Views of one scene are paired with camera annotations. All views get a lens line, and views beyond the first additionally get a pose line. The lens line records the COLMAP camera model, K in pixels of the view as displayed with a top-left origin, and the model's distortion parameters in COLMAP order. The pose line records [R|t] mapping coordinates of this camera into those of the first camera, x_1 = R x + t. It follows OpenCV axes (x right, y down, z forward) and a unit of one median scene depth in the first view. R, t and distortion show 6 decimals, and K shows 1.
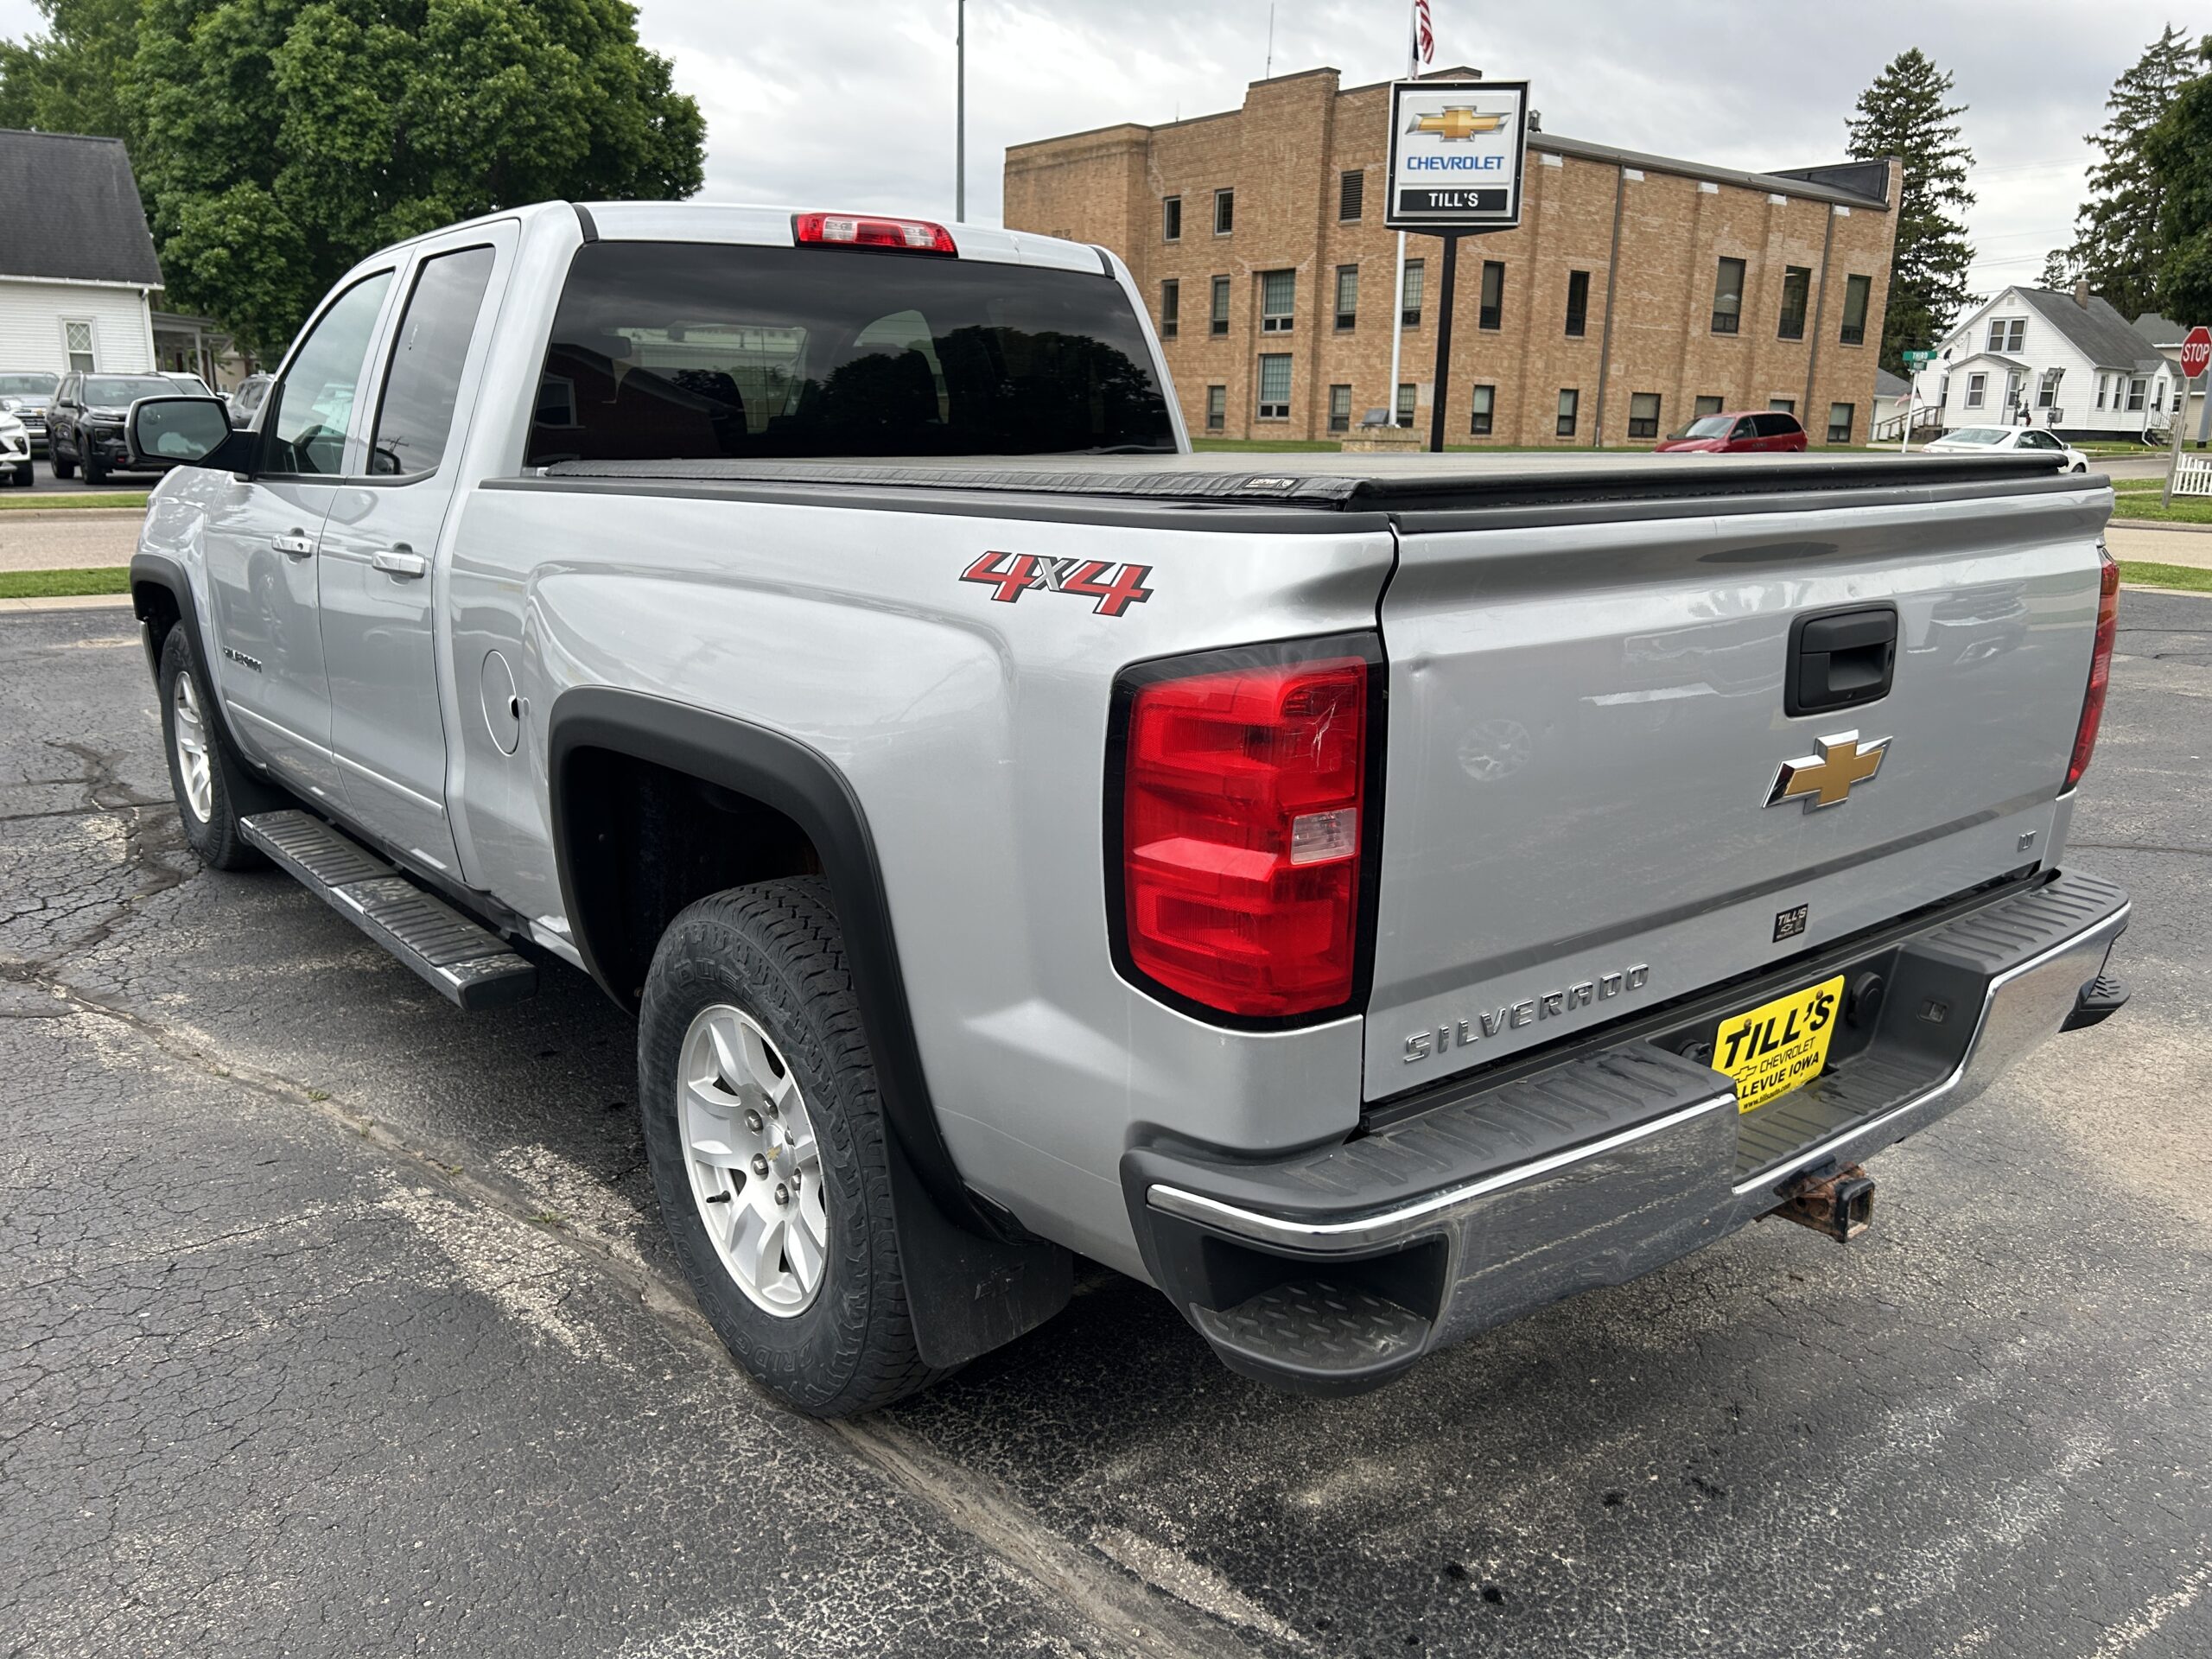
lens RADIAL K [[1677.5, 0, 1124.3], [0, 1677.5, 851.1], [0, 0, 1]] dist [0.053476, -0.062242]
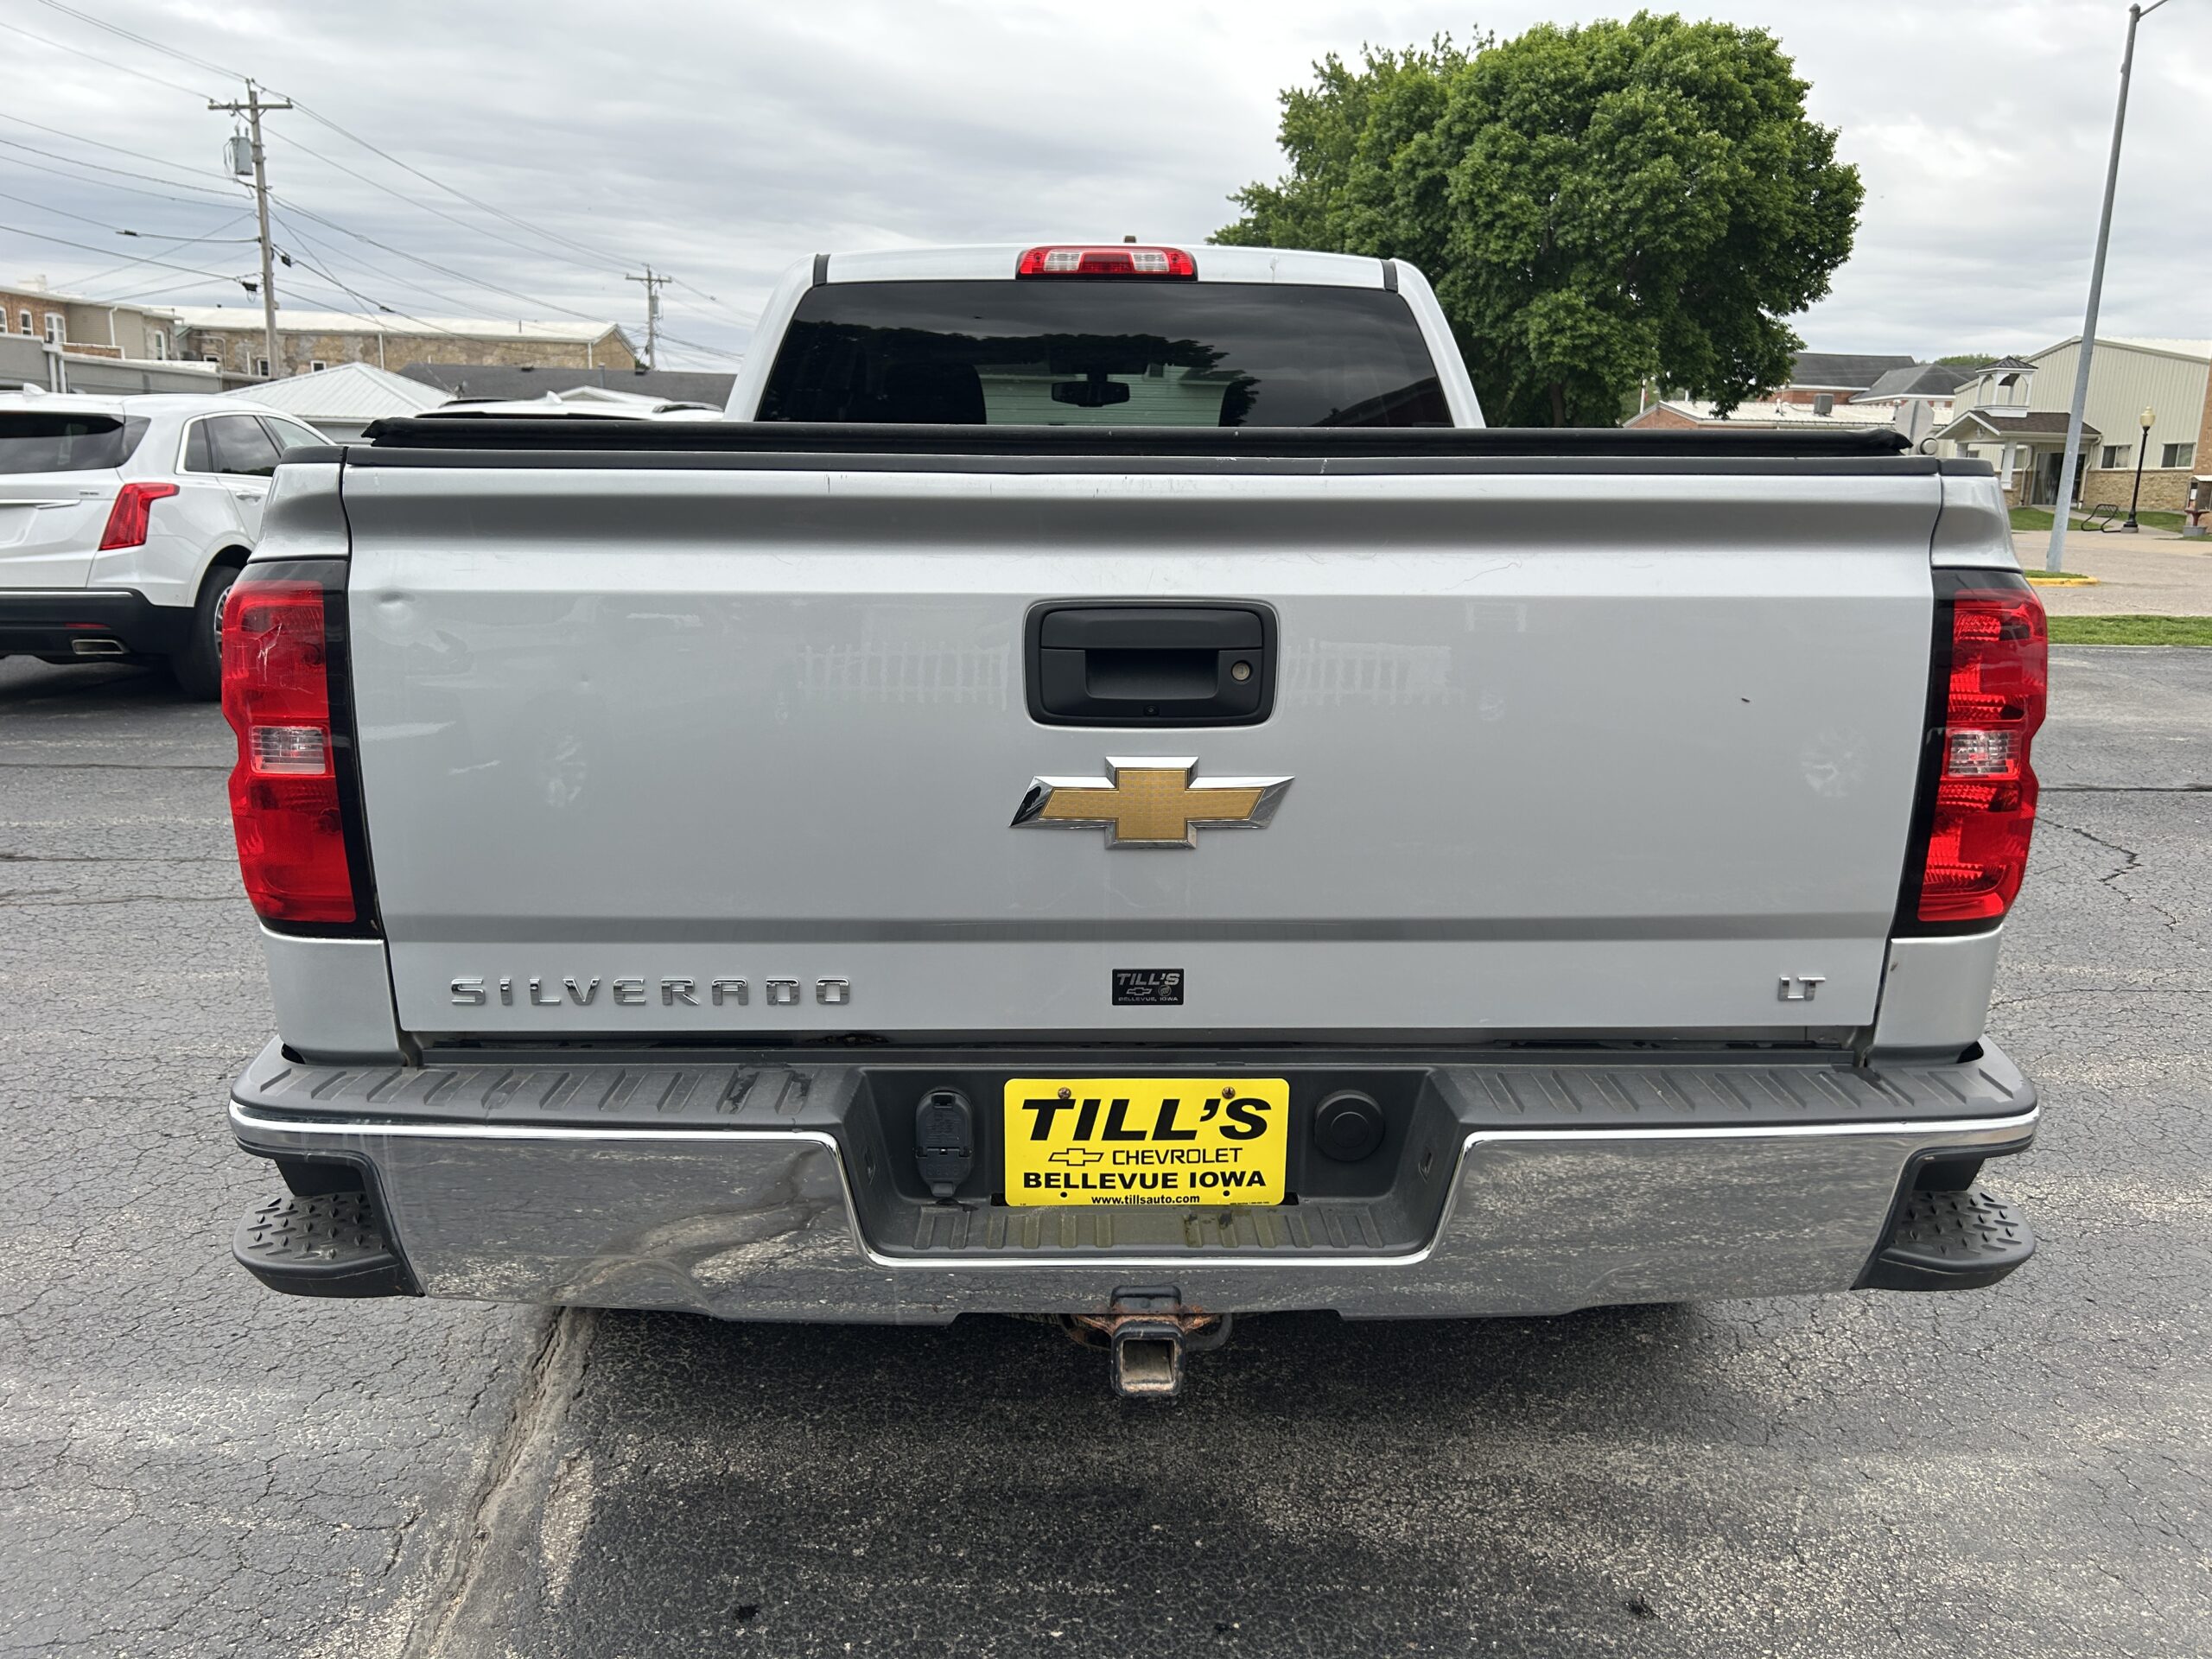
lens RADIAL K [[1677.5, 0, 1126.5], [0, 1677.5, 846.7], [0, 0, 1]] dist [0.053476, -0.062242]
pose [[0.794649, 0.128076, -0.593405, 0.531645], [-0.156649, 0.987649, 0.003393, -0.015884], [0.586510, 0.090260, 0.804897, 0.207082]]
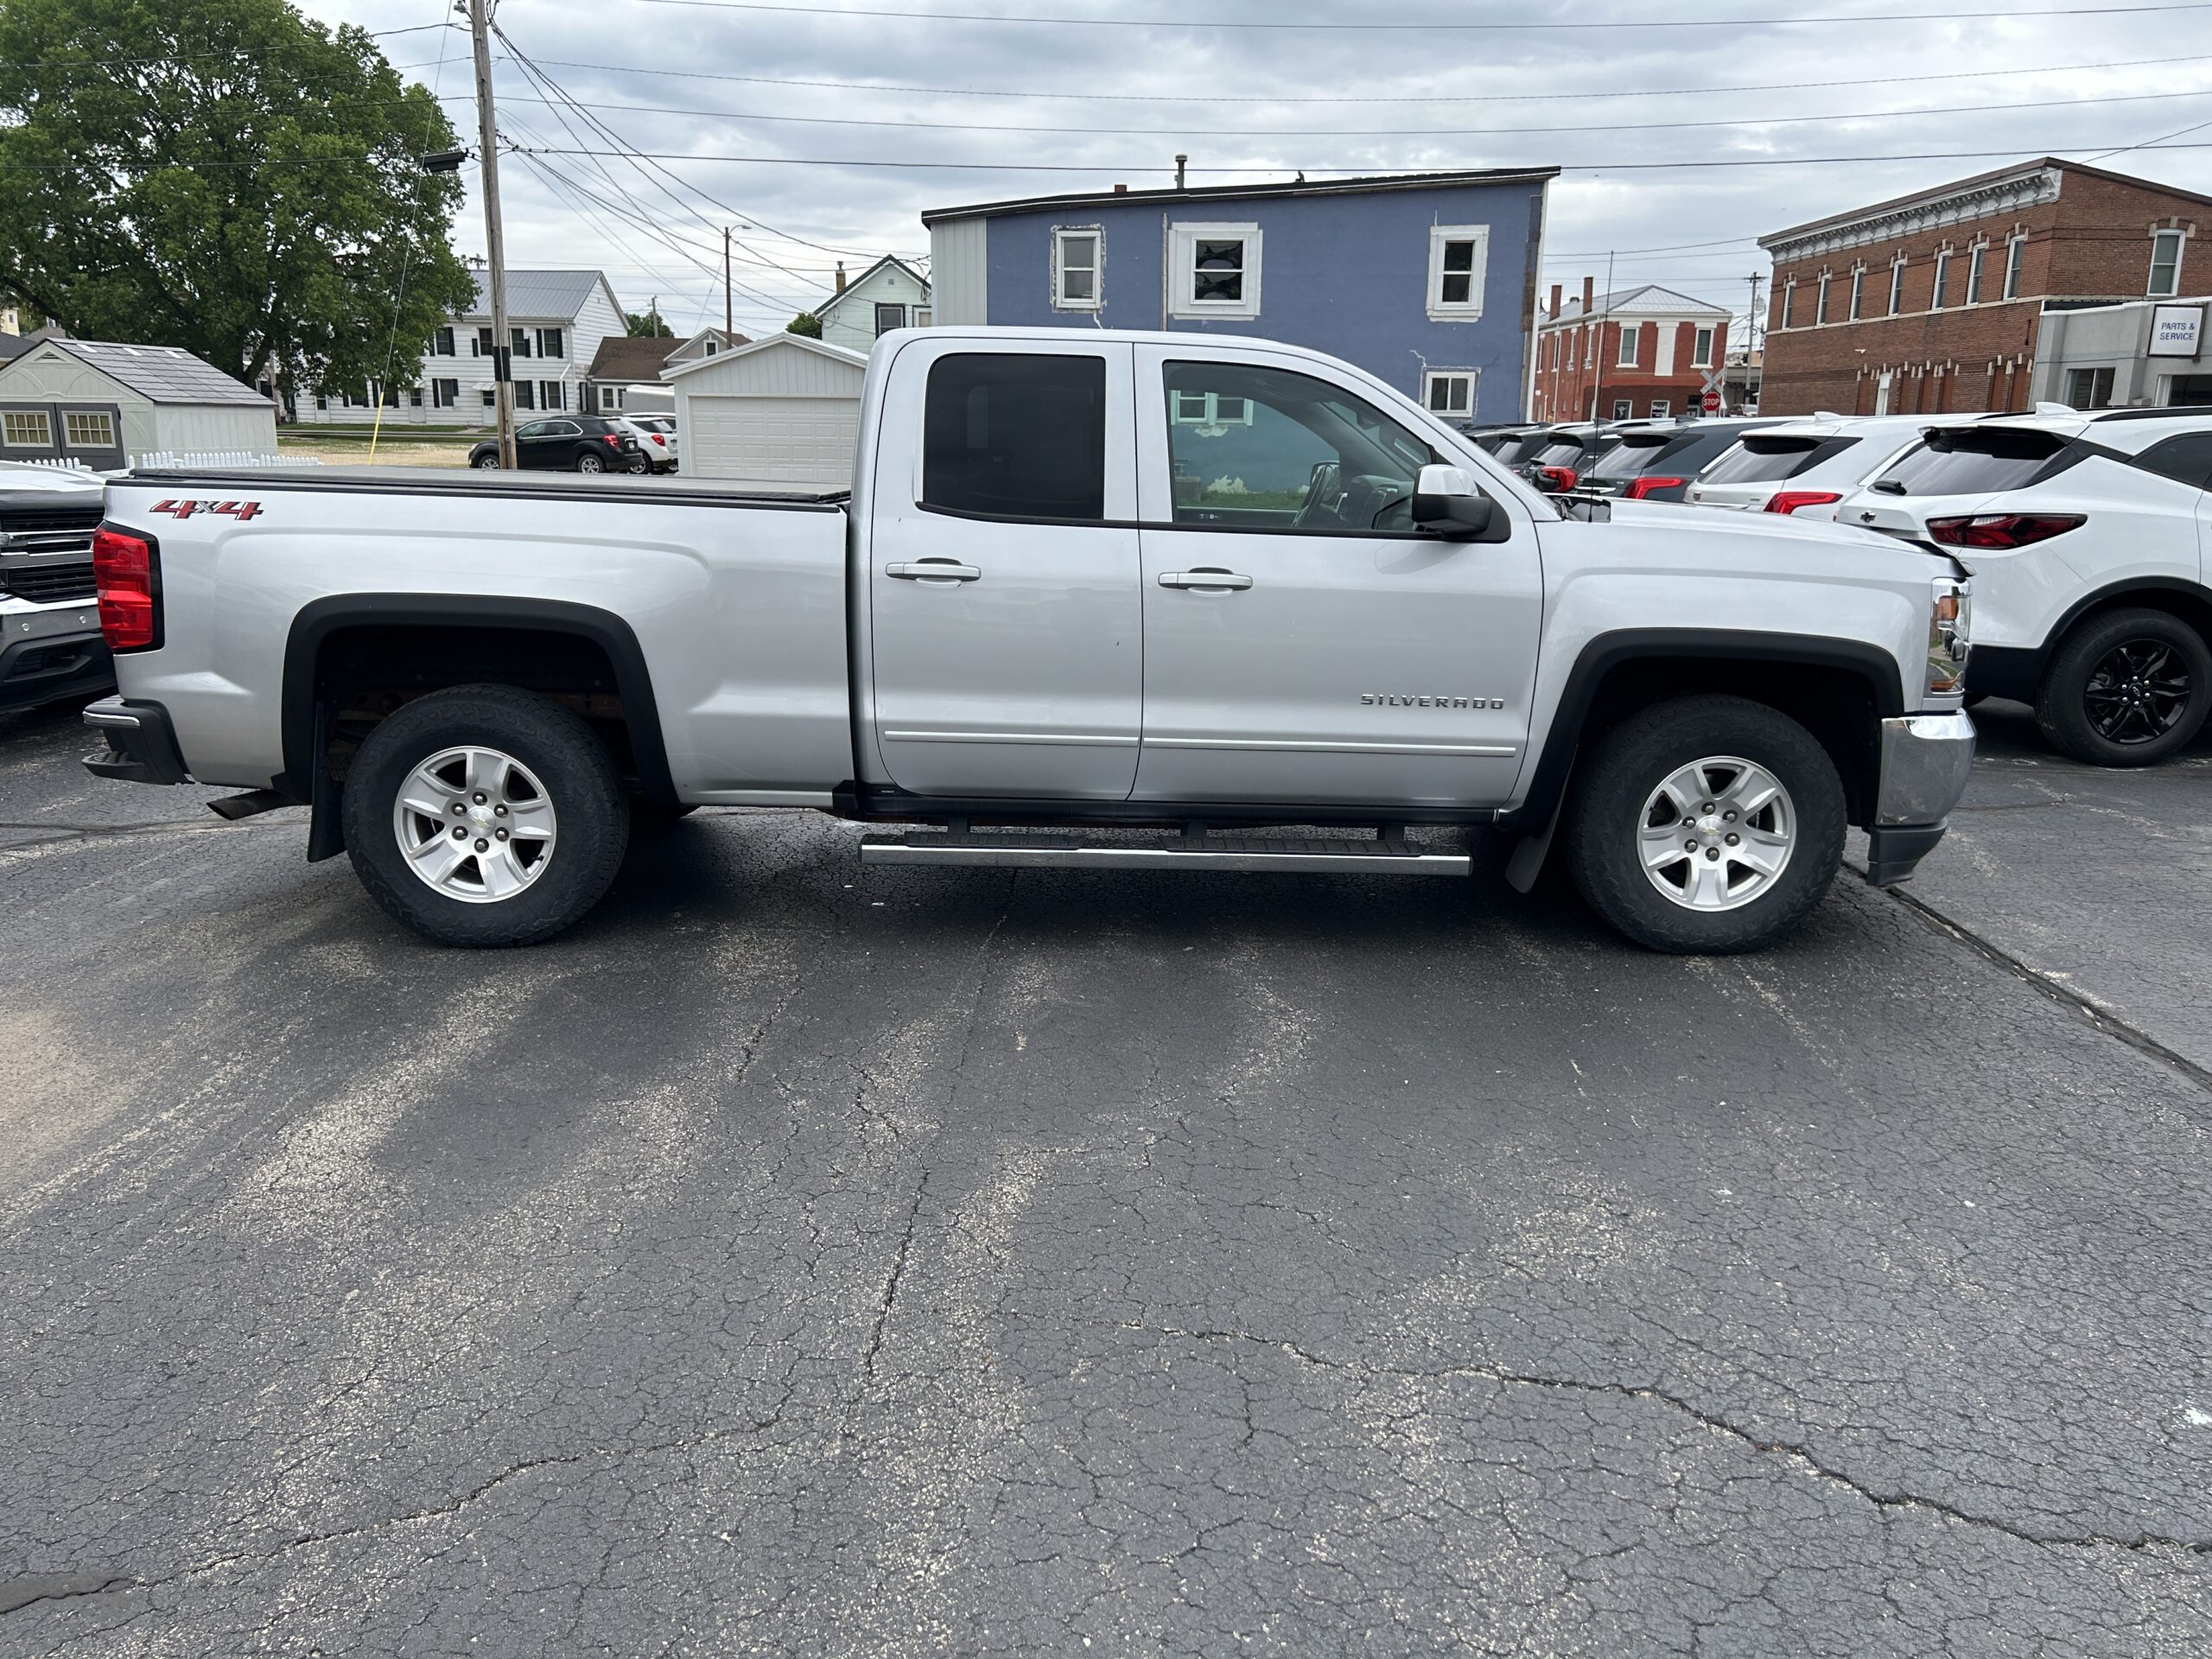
lens RADIAL K [[1677.5, 0, 1094.3], [0, 1677.5, 830.6], [0, 0, 1]] dist [0.053476, -0.062242]
pose [[-0.625446, 0.157706, -0.764163, 1.019196], [-0.215044, 0.906592, 0.363107, -0.576150], [0.750049, 0.391433, -0.533111, 2.178953]]
